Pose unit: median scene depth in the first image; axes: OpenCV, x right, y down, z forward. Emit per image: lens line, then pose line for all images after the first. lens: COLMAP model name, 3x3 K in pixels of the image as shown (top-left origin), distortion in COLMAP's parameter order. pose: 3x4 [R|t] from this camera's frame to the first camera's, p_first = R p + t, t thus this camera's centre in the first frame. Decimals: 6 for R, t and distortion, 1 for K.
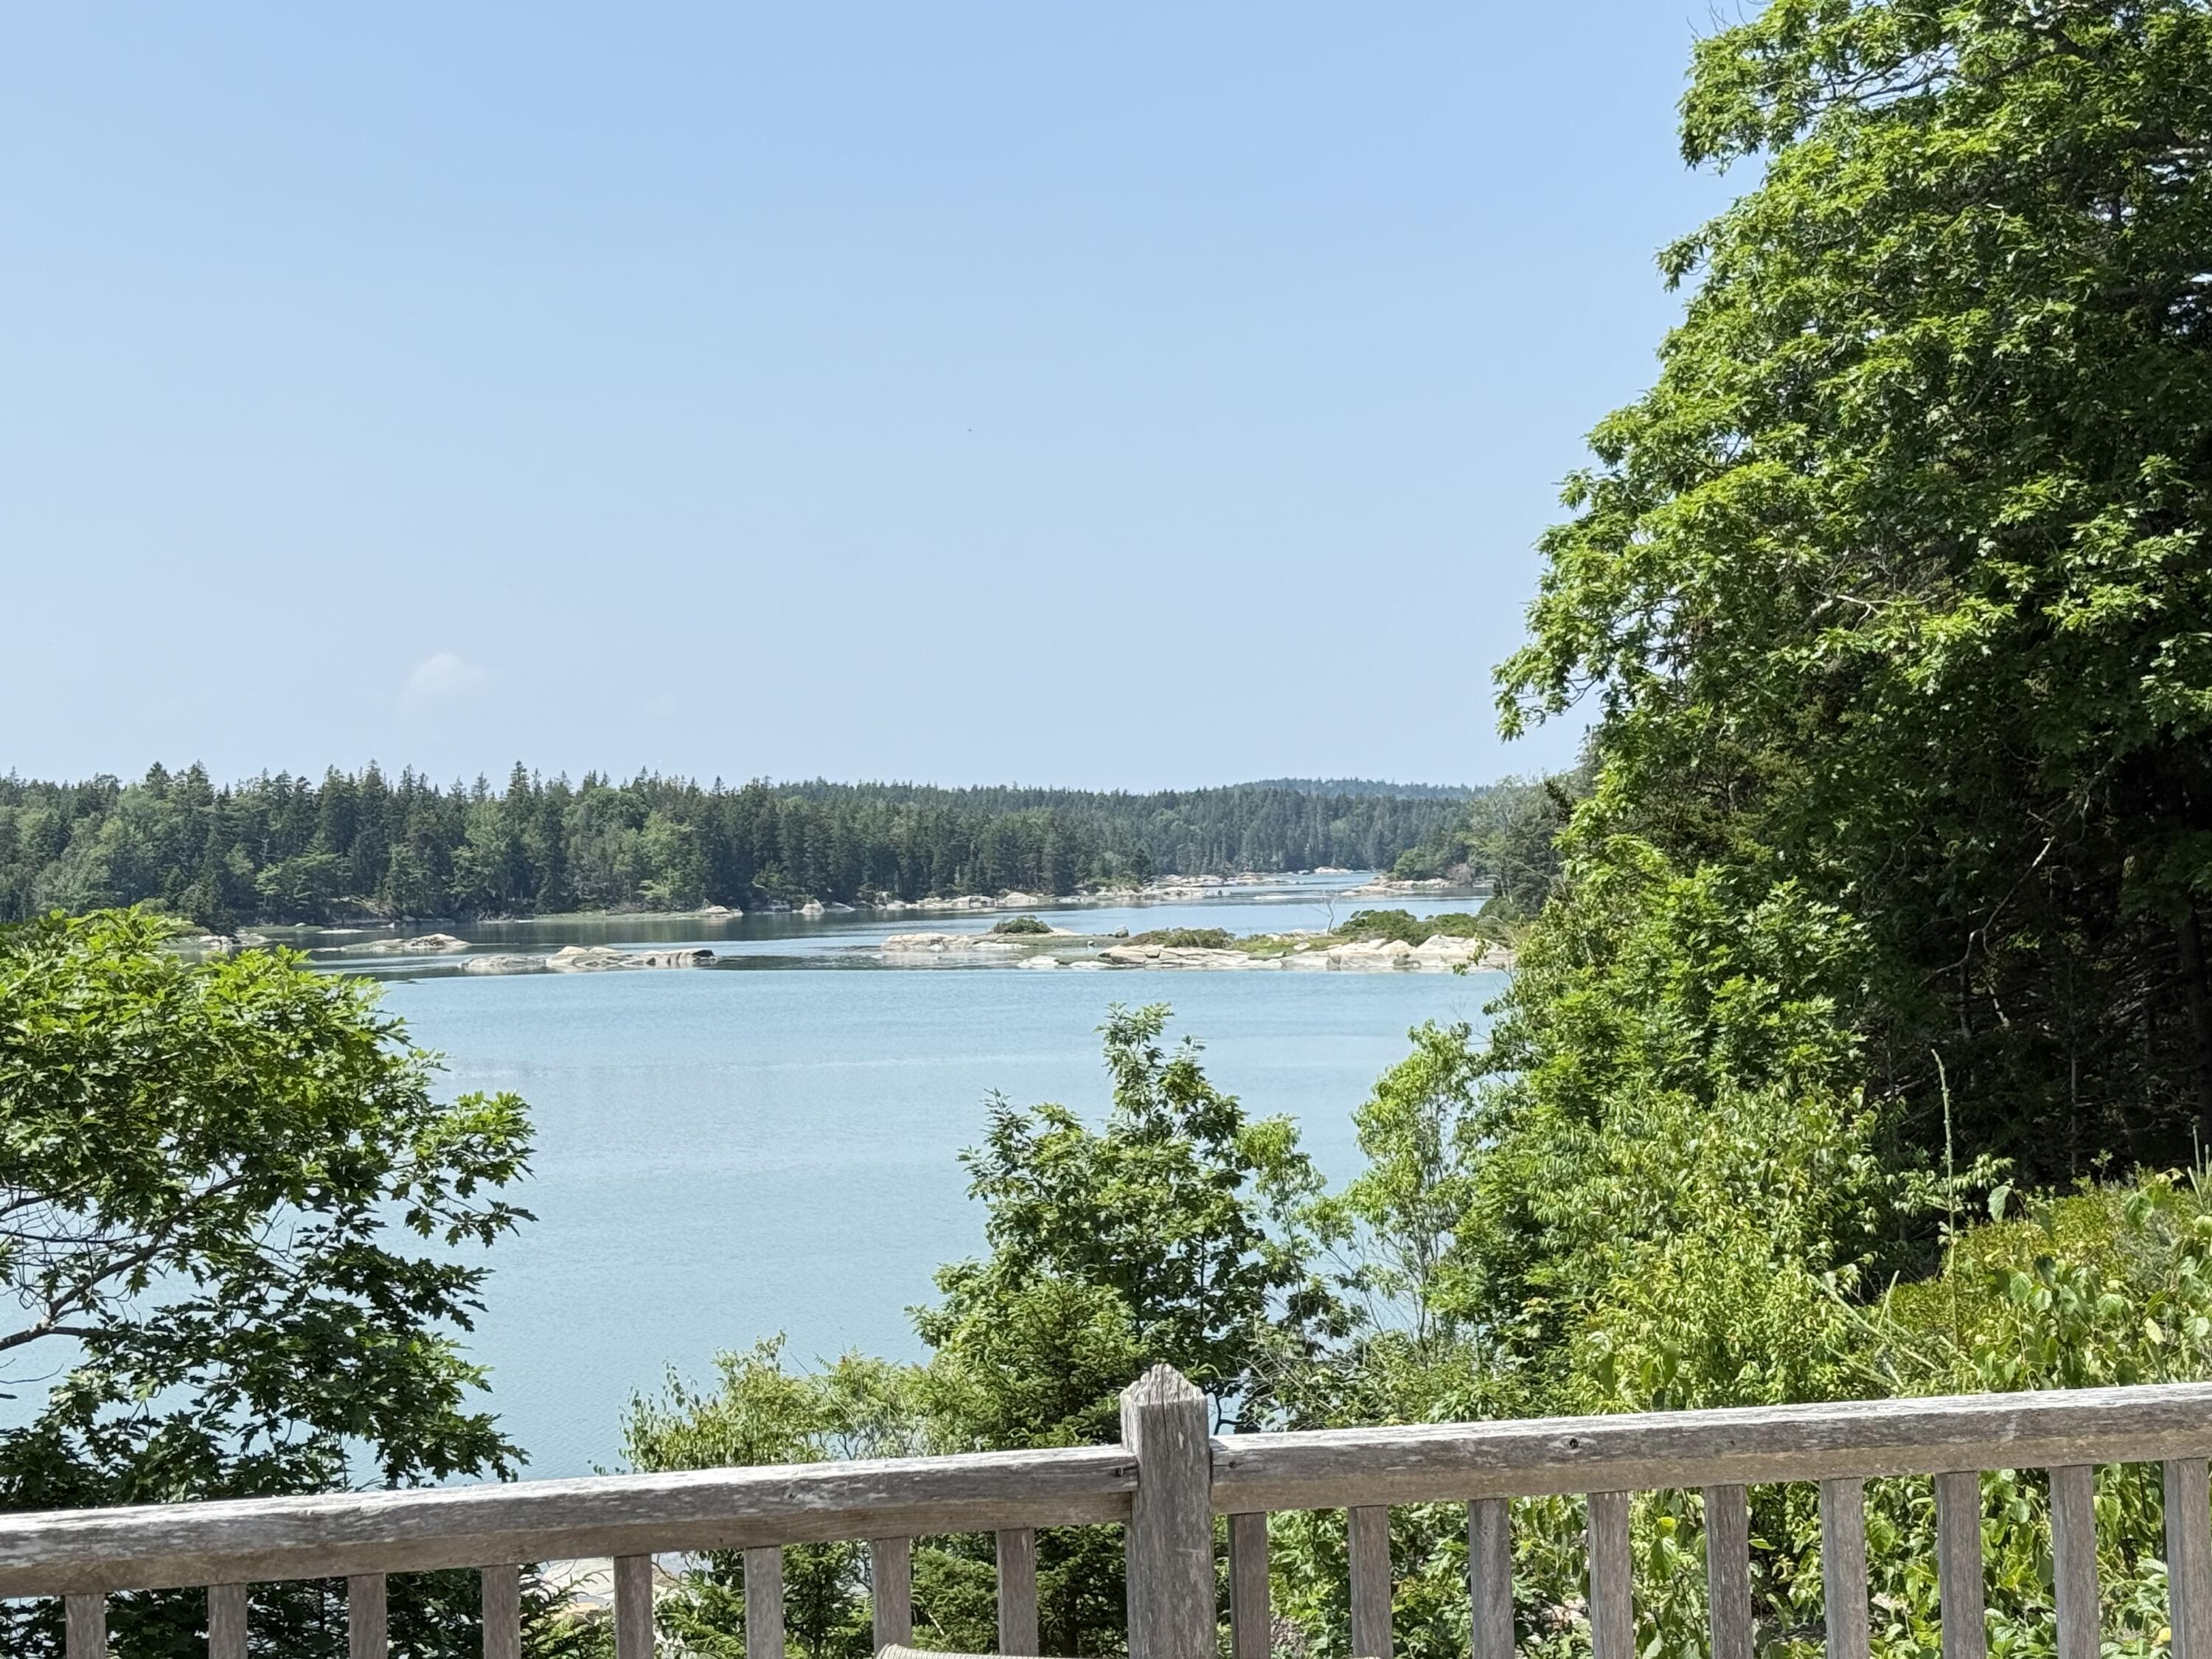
lens RADIAL K [[3740.1, 0, 1095.6], [0, 3740.1, 810.6], [0, 0, 1]] dist [0.171335, 0.000000]
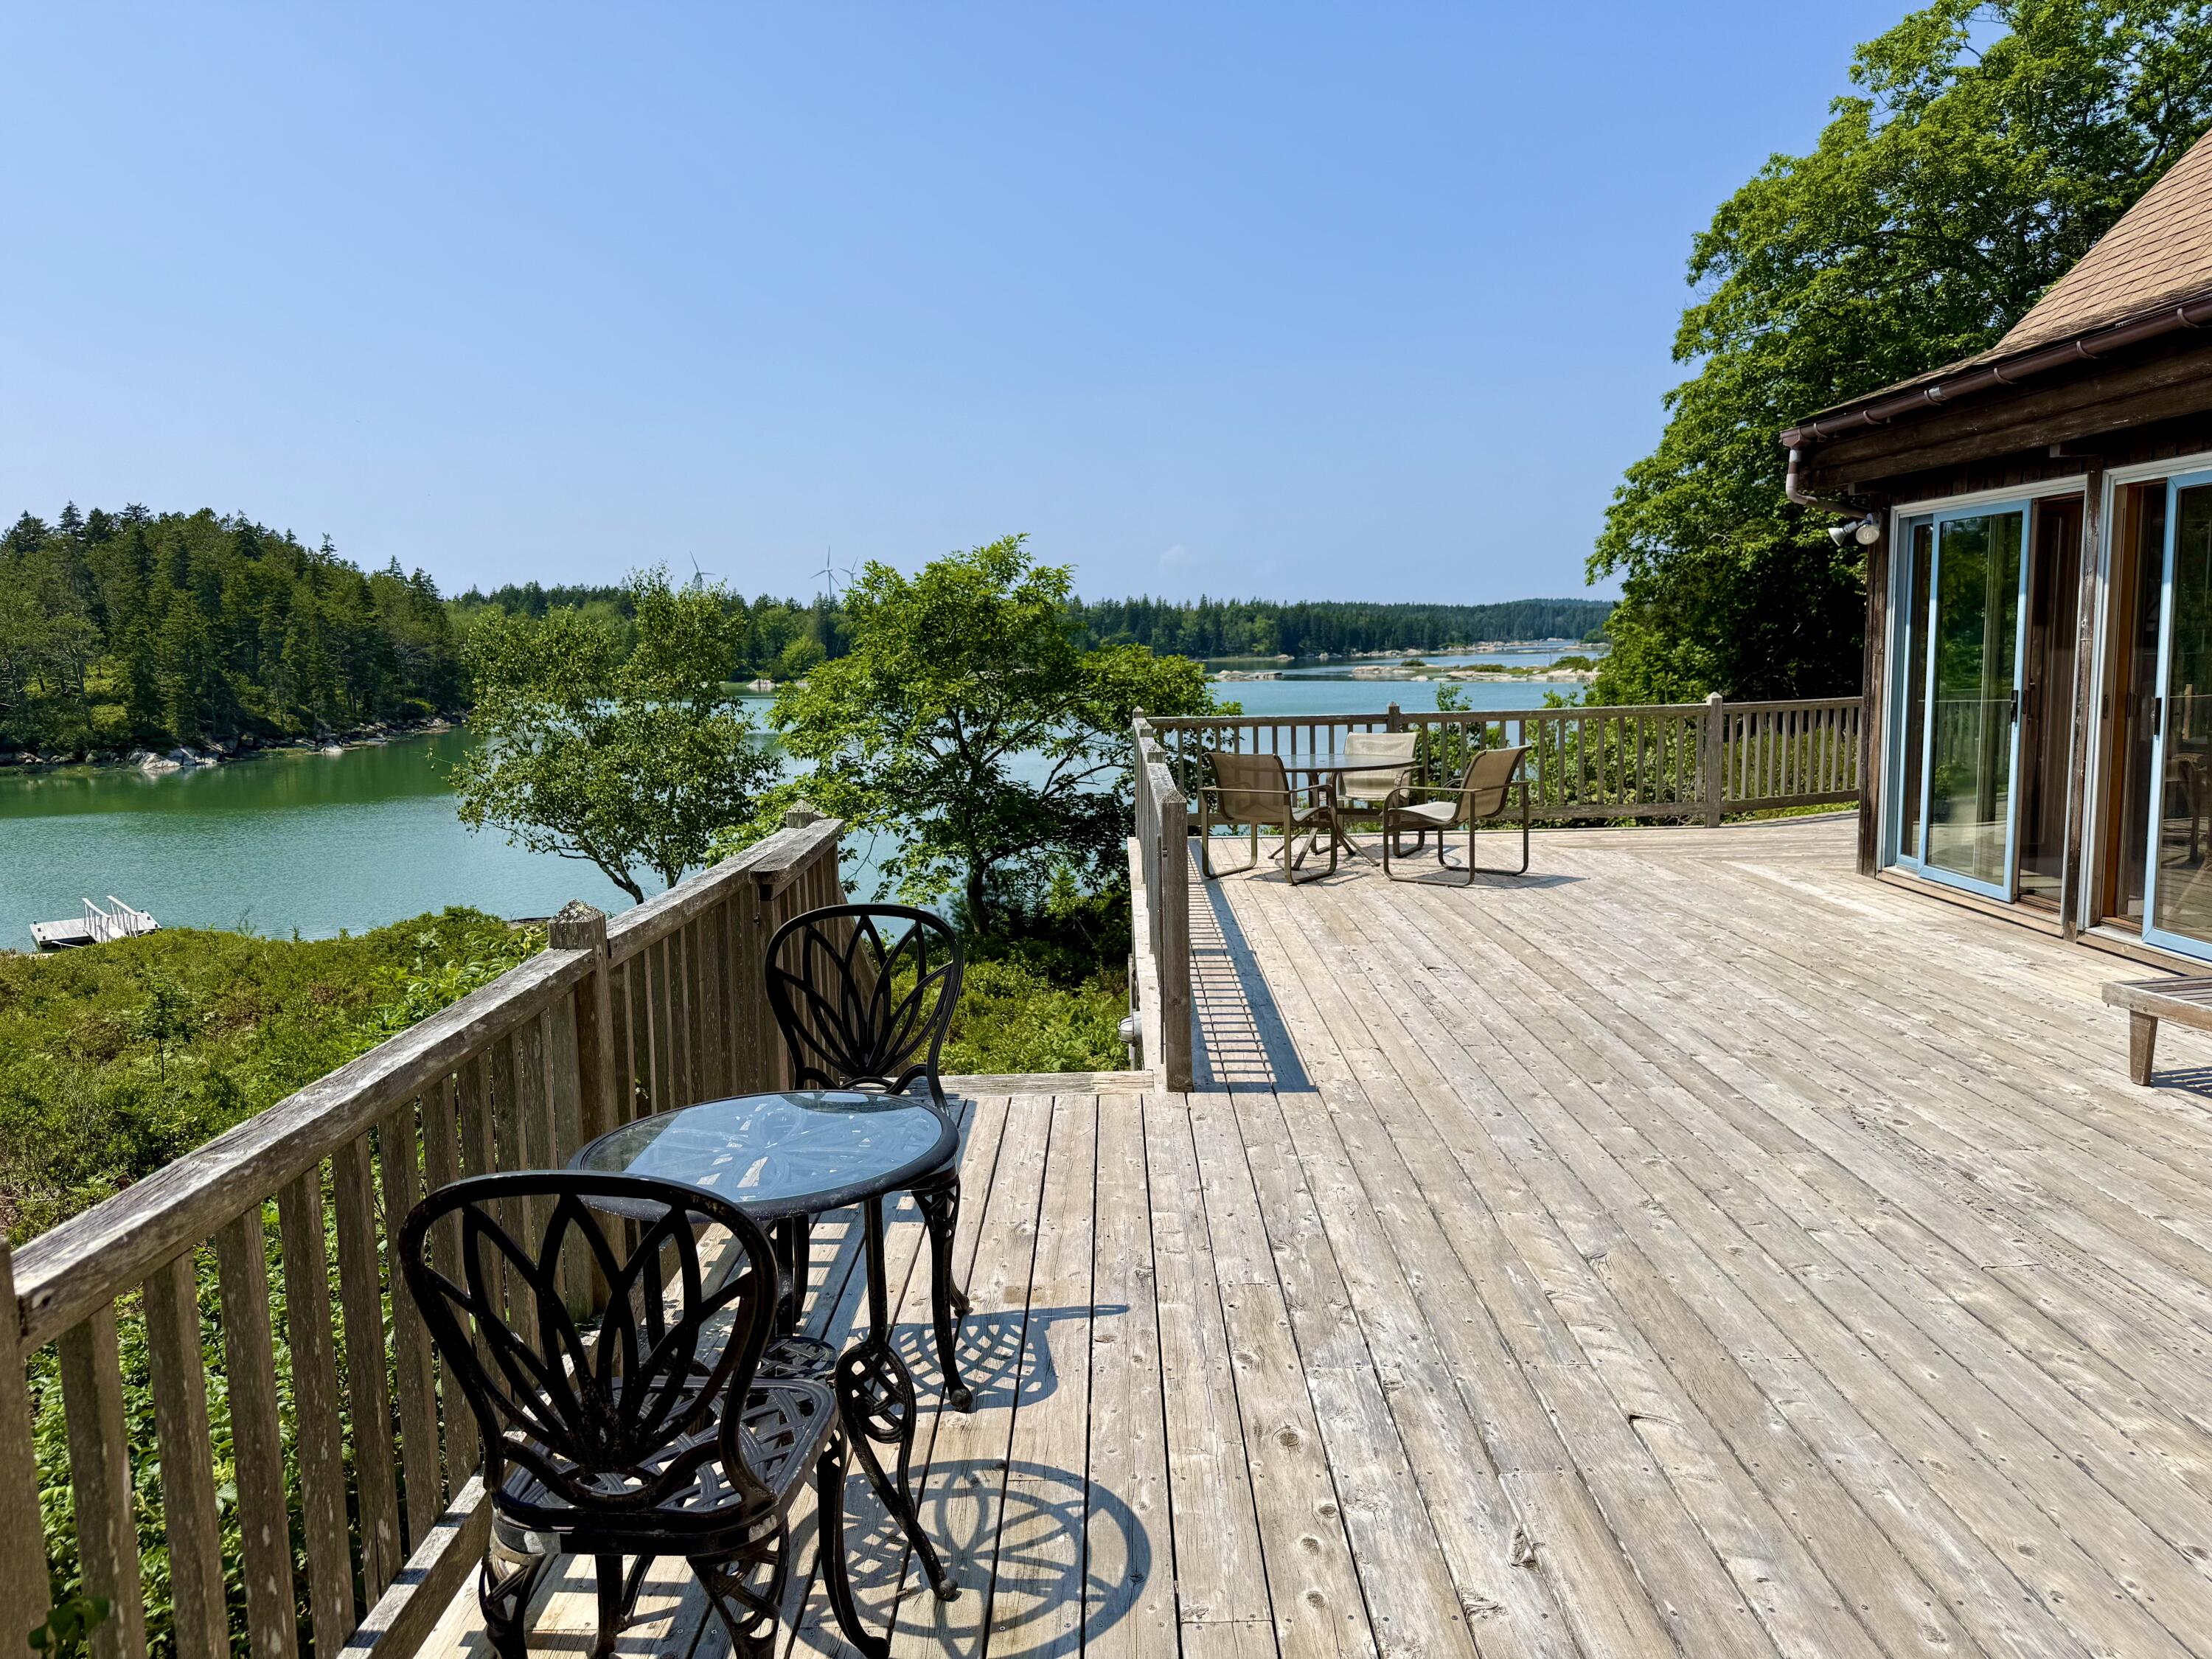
lens RADIAL K [[1602.4, 0, 1094.6], [0, 1602.4, 822.8], [0, 0, 1]] dist [0.064621, -0.060438]
pose [[0.976776, 0.027648, -0.212474, 0.013595], [0.000000, 0.991640, 0.129037, -0.000301], [0.214265, -0.126040, 0.968610, -0.240414]]
